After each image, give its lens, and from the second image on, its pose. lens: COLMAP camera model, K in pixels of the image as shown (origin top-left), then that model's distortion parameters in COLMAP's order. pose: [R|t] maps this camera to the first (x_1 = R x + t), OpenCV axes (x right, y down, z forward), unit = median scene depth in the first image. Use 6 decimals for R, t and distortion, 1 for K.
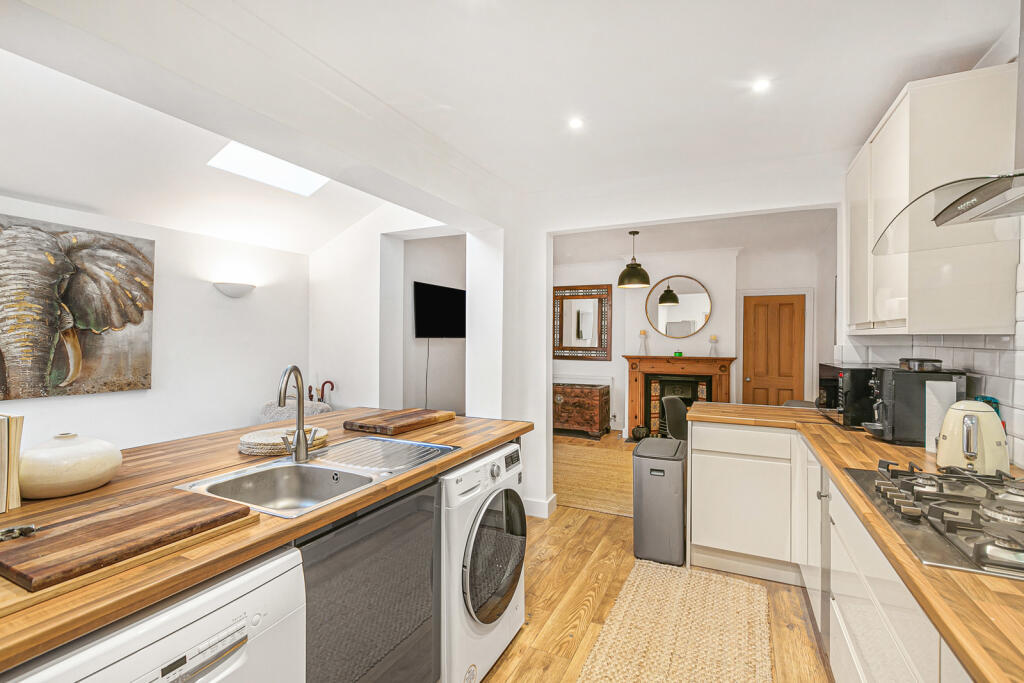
lens RADIAL K [[457.6, 0, 512.3], [0, 457.6, 336.9], [0, 0, 1]] dist [0.001820, 0.001461]
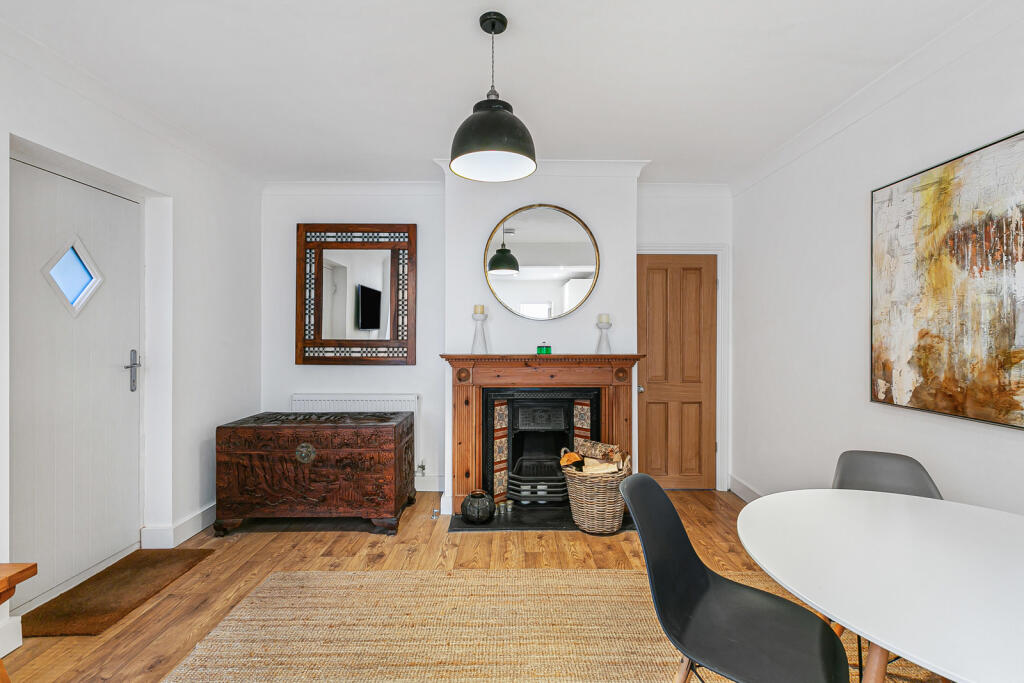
lens RADIAL K [[457.6, 0, 515.4], [0, 457.6, 334.1], [0, 0, 1]] dist [0.001820, 0.001461]
pose [[0.898015, -0.003169, 0.439953, 0.092208], [0.002766, 0.999995, 0.001558, 0.016907], [-0.439956, -0.000182, 0.898020, 0.509365]]
